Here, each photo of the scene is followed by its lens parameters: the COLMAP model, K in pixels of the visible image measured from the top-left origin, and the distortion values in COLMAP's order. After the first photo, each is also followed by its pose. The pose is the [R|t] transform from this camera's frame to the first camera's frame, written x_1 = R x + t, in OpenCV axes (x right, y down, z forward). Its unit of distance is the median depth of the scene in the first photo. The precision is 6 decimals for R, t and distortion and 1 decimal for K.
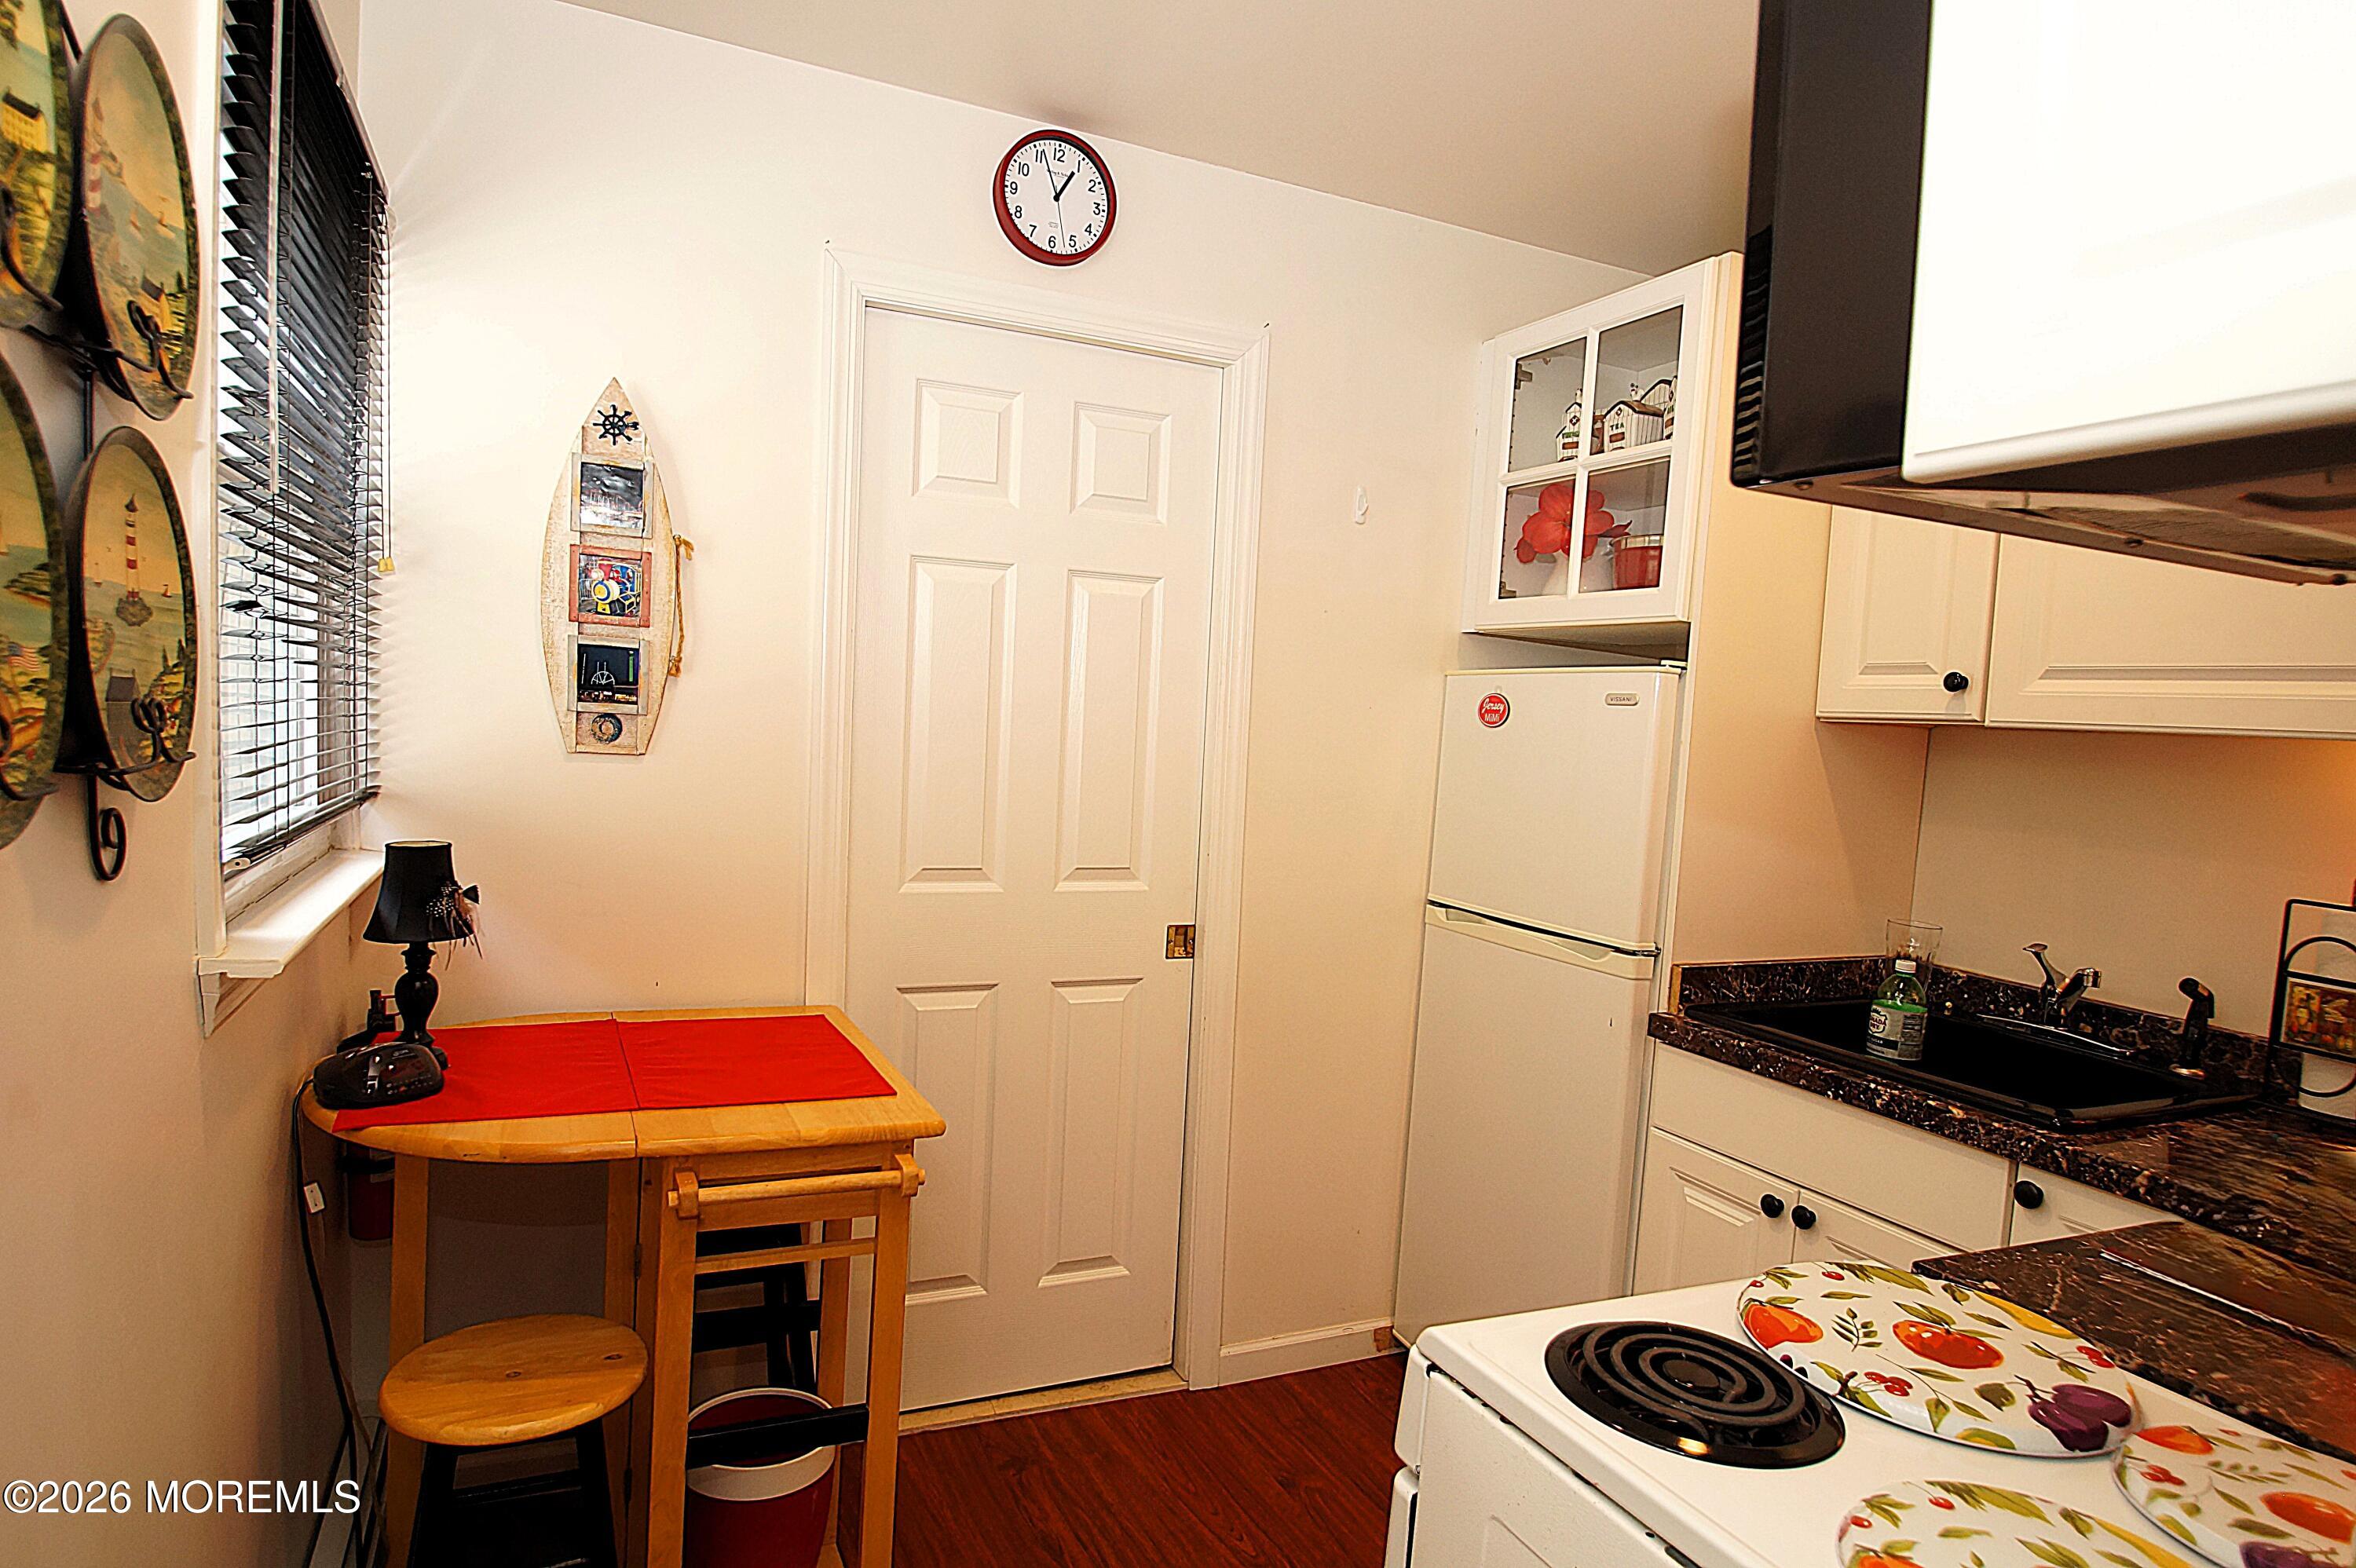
lens RADIAL K [[1276.8, 0, 1145.9], [0, 1276.8, 813.3], [0, 0, 1]] dist [-0.007712, -0.014076]
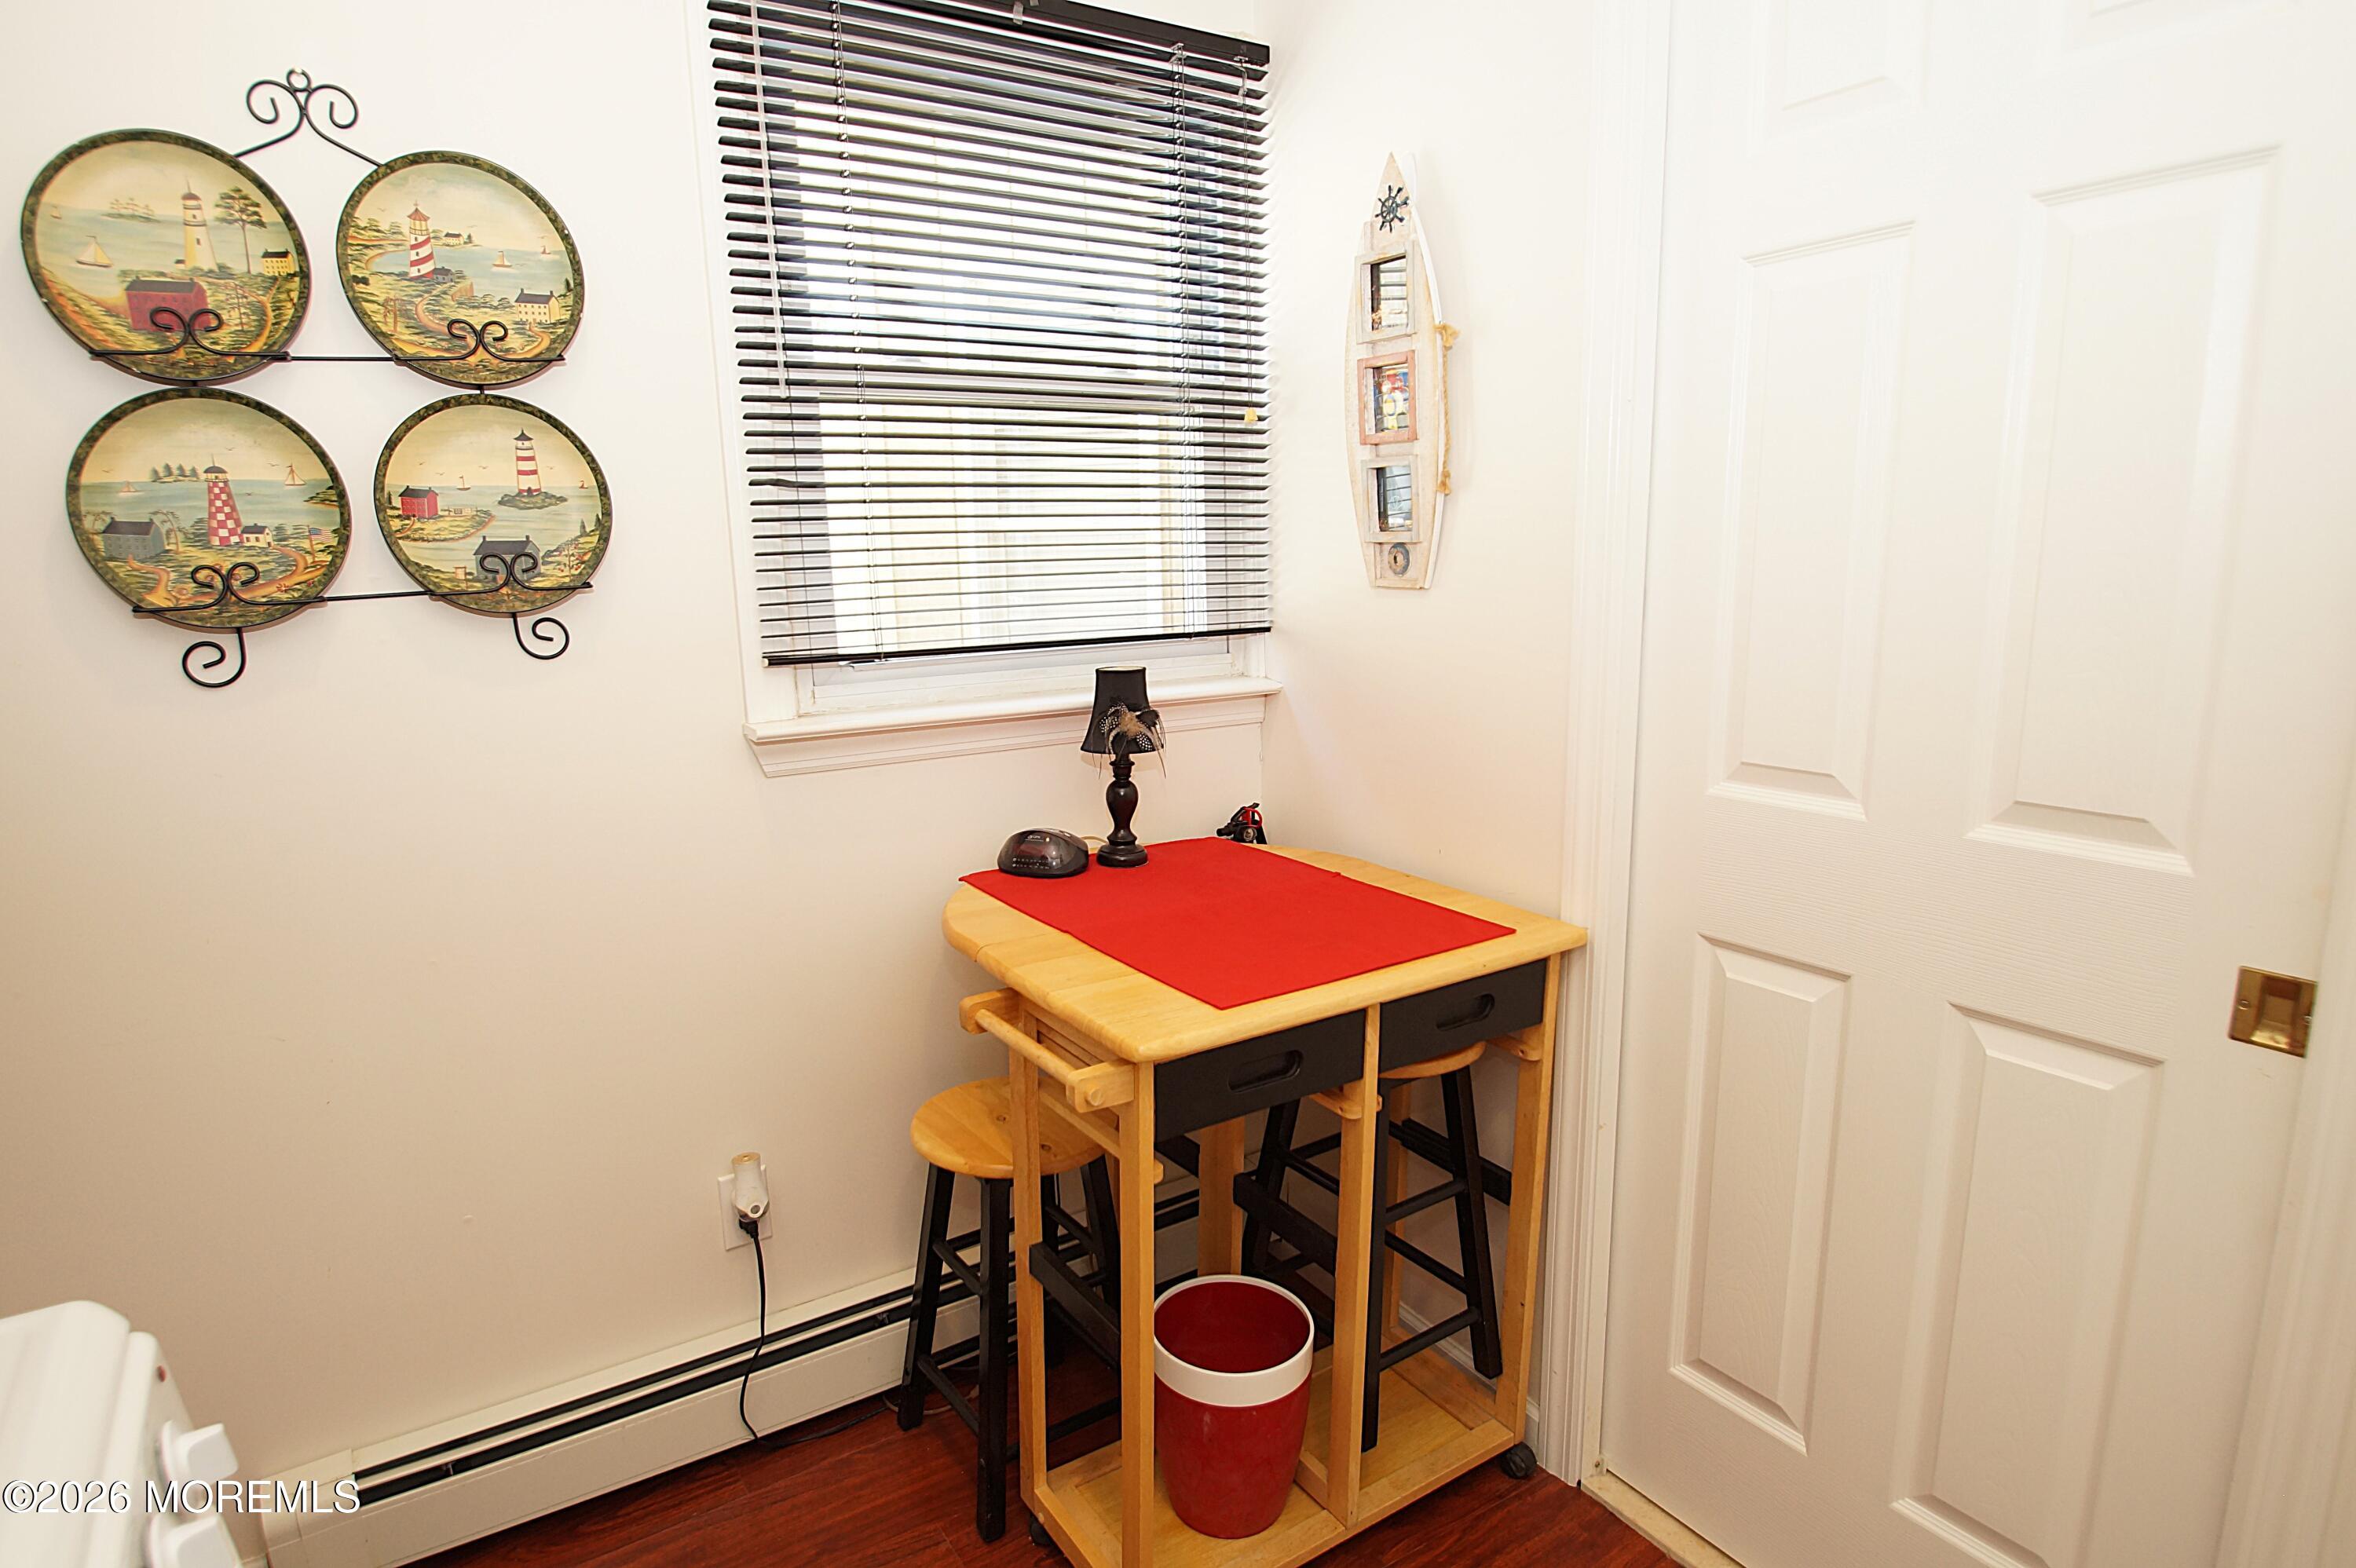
lens RADIAL K [[1276.8, 0, 1203.4], [0, 1276.8, 813.4], [0, 0, 1]] dist [-0.007712, -0.014076]
pose [[0.148158, 0.153597, -0.976963, 0.532849], [-0.044668, 0.987897, 0.148542, -0.018912], [0.987954, 0.021631, 0.153226, 0.814111]]
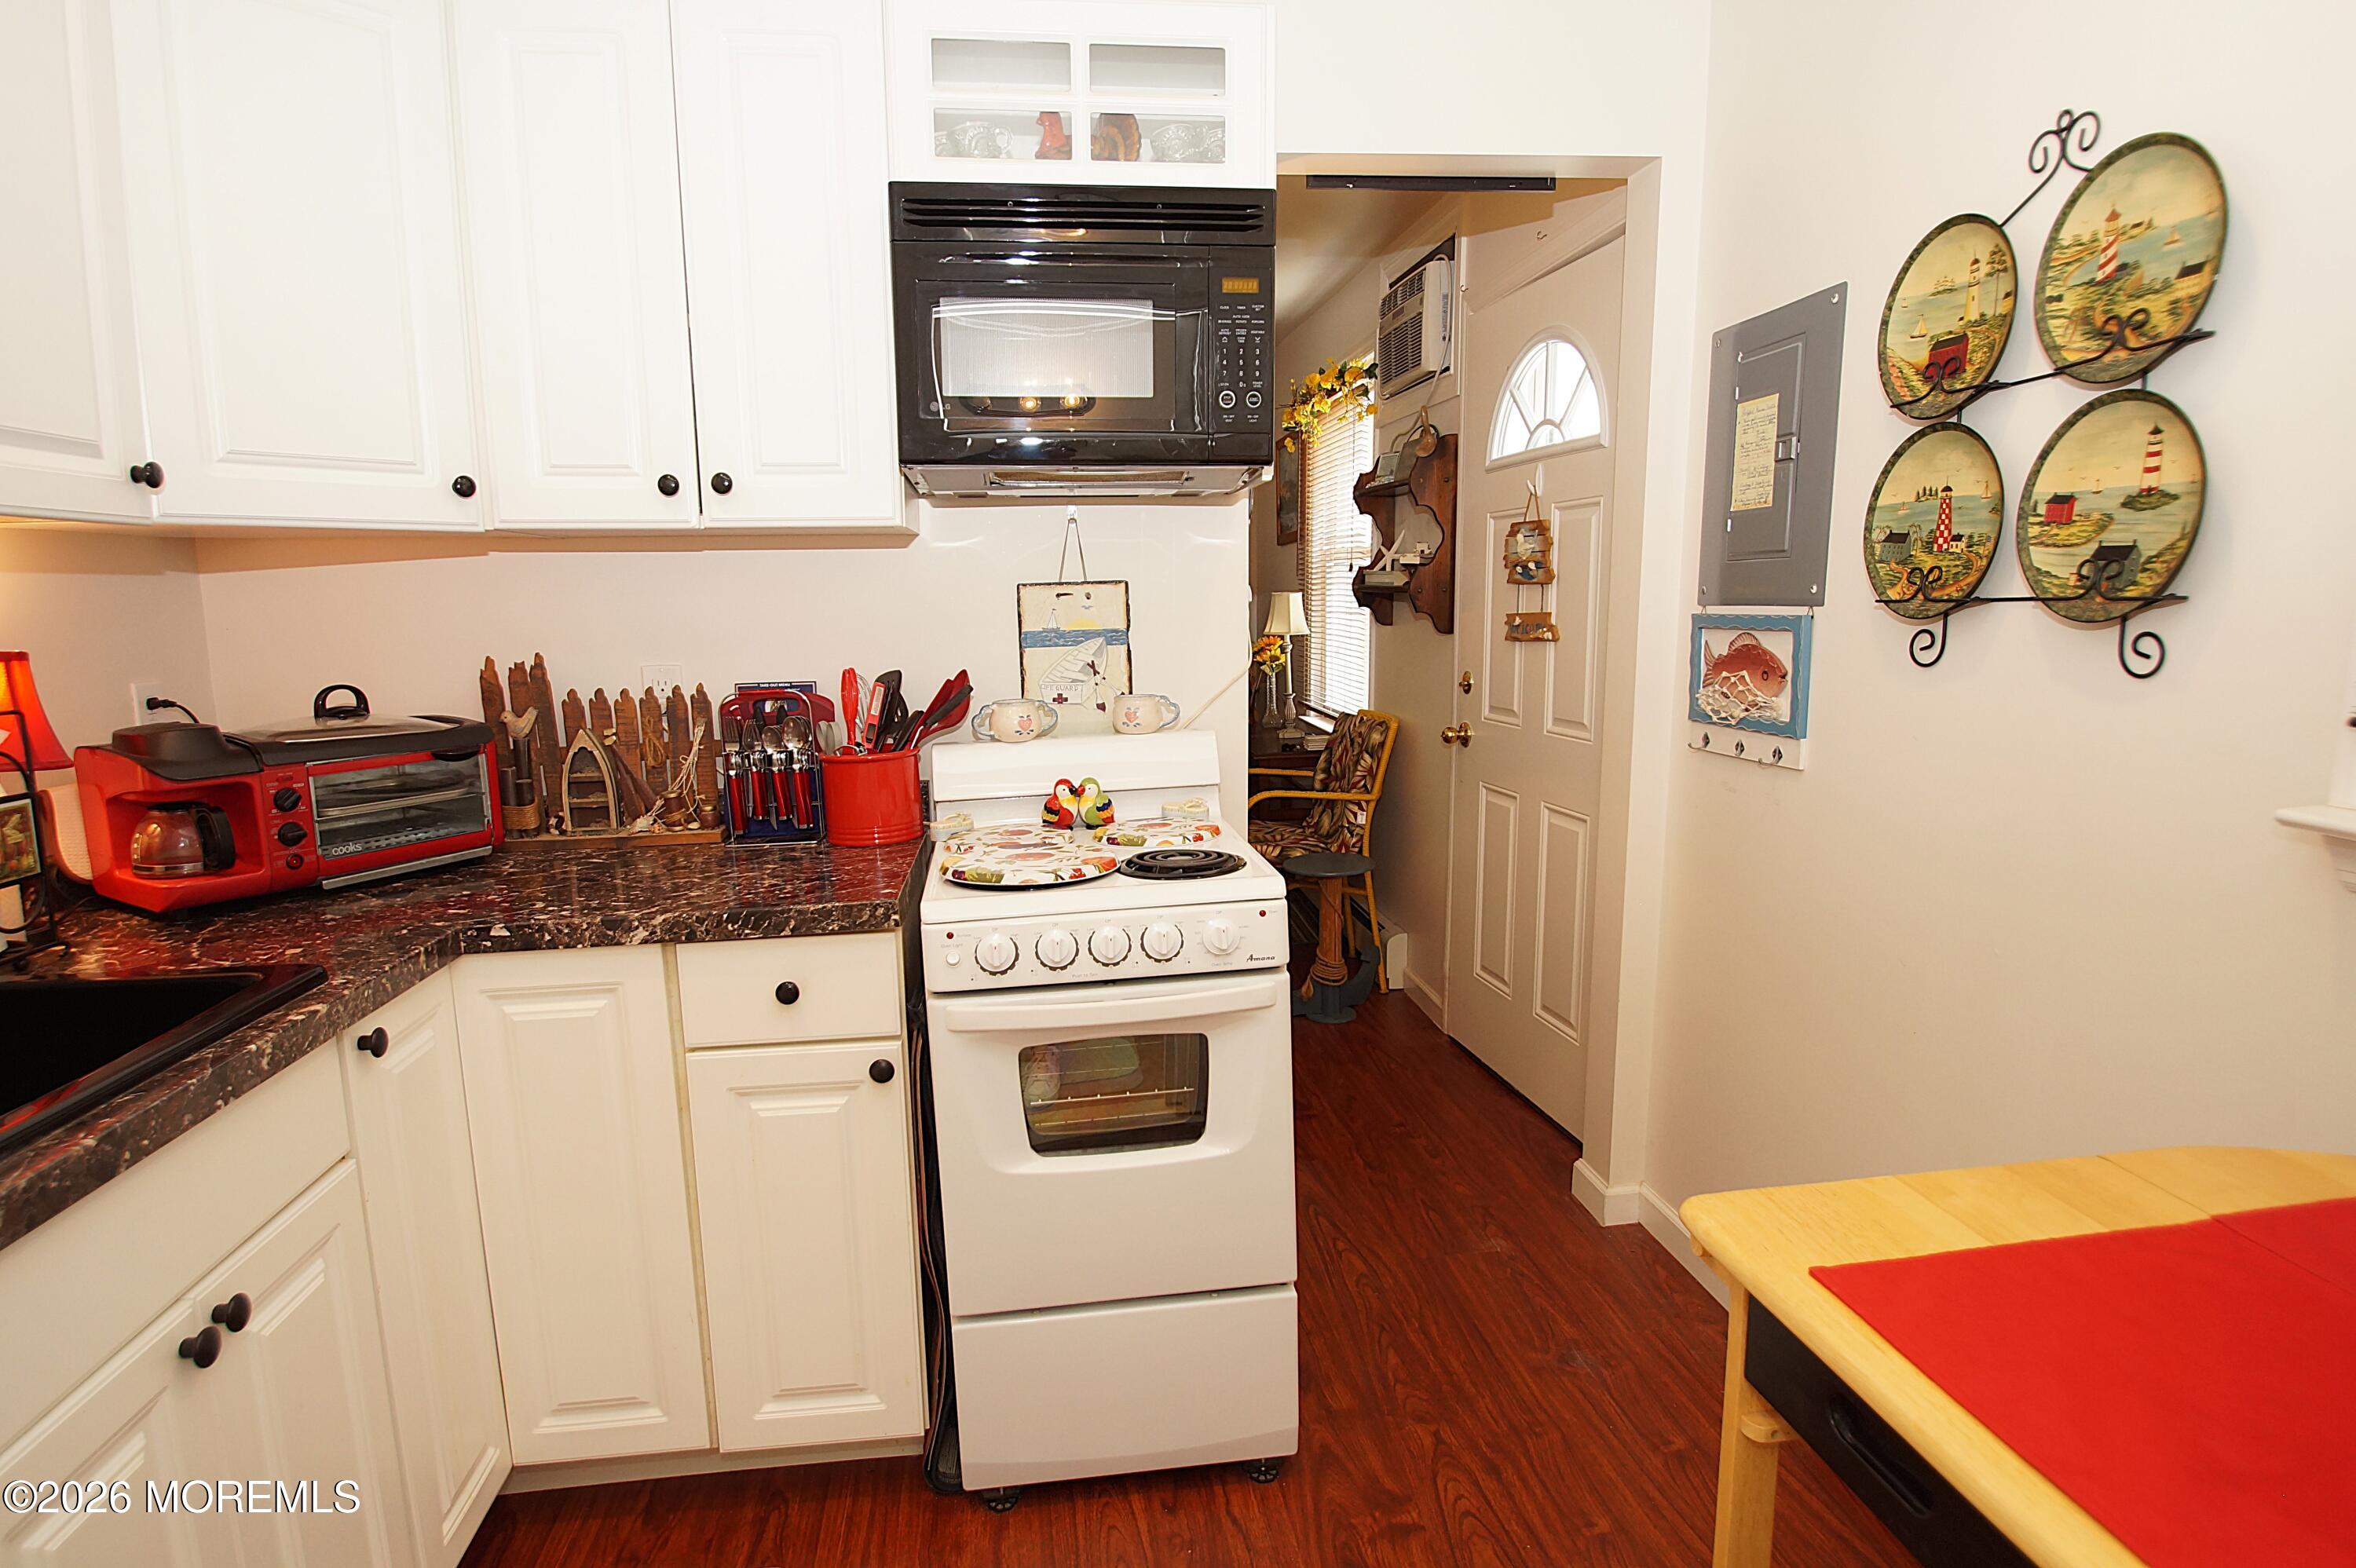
lens RADIAL K [[1276.8, 0, 1151.8], [0, 1276.8, 813.0], [0, 0, 1]] dist [-0.007712, -0.014076]
pose [[-0.951898, -0.090809, 0.292651, -0.068350], [-0.013659, 0.966703, 0.255537, -0.083643], [-0.306111, 0.239247, -0.921443, 1.423594]]
